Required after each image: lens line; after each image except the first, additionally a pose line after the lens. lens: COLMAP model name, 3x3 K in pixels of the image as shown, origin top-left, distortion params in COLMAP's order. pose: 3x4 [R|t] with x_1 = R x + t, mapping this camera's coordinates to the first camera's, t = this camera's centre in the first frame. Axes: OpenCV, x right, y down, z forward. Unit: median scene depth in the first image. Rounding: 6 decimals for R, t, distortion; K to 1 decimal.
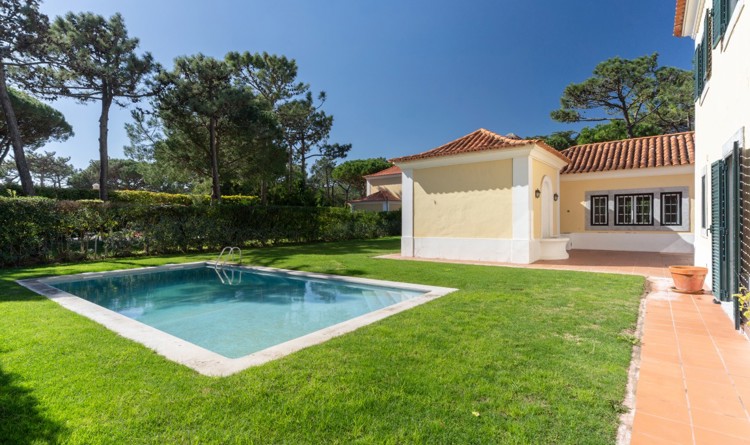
lens RADIAL K [[357.7, 0, 372.6], [0, 357.7, 221.8], [0, 0, 1]] dist [0.000102, 0.000017]
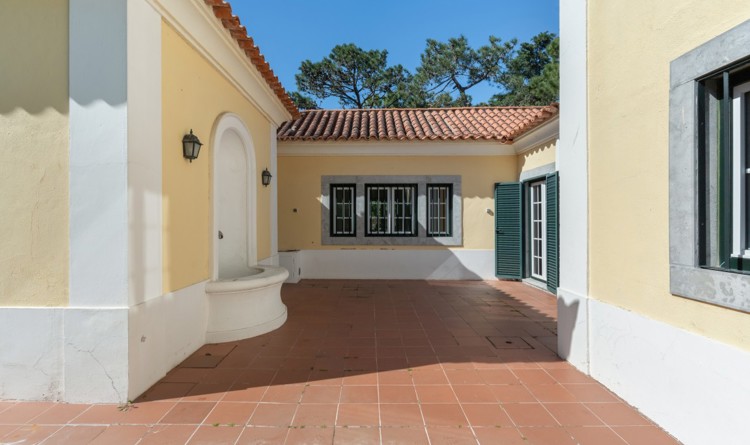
lens RADIAL K [[357.7, 0, 372.6], [0, 357.7, 221.8], [0, 0, 1]] dist [0.000102, 0.000017]
pose [[0.778193, 0.006900, 0.627988, 0.322428], [-0.000394, 0.999945, -0.010500, -0.007959], [-0.628025, 0.007923, 0.778152, 0.543817]]
